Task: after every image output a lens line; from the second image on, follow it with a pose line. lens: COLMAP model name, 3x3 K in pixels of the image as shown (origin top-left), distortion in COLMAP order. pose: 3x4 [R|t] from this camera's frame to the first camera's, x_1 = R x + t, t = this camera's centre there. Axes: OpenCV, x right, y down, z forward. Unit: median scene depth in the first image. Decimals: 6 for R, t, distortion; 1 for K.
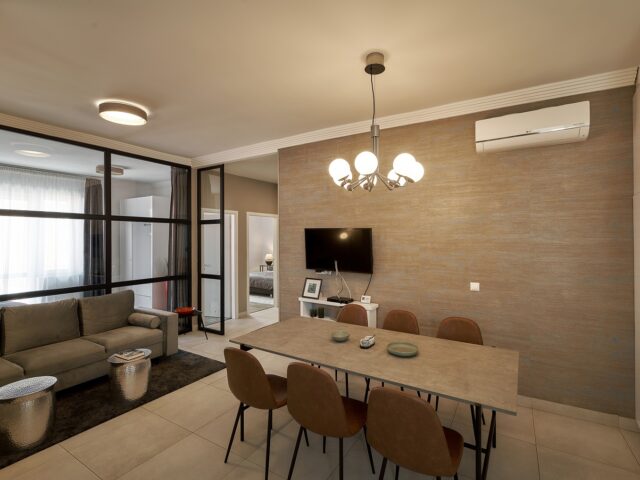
lens RADIAL K [[309.7, 0, 347.7], [0, 309.7, 242.4], [0, 0, 1]] dist [0.002083, -0.008860]
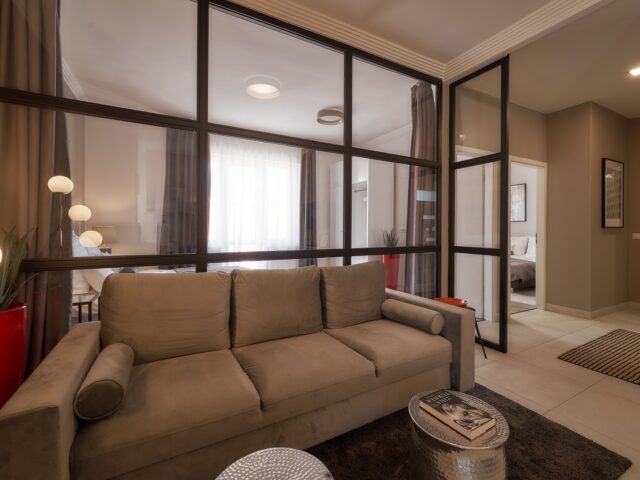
lens RADIAL K [[297.7, 0, 324.2], [0, 297.7, 232.1], [0, 0, 1]] dist [-0.000335, 0.000152]
pose [[0.843985, 0.009664, -0.536279, -0.496791], [-0.012608, 0.999919, -0.001823, 0.102659], [0.536218, 0.008300, 0.844039, 0.450670]]
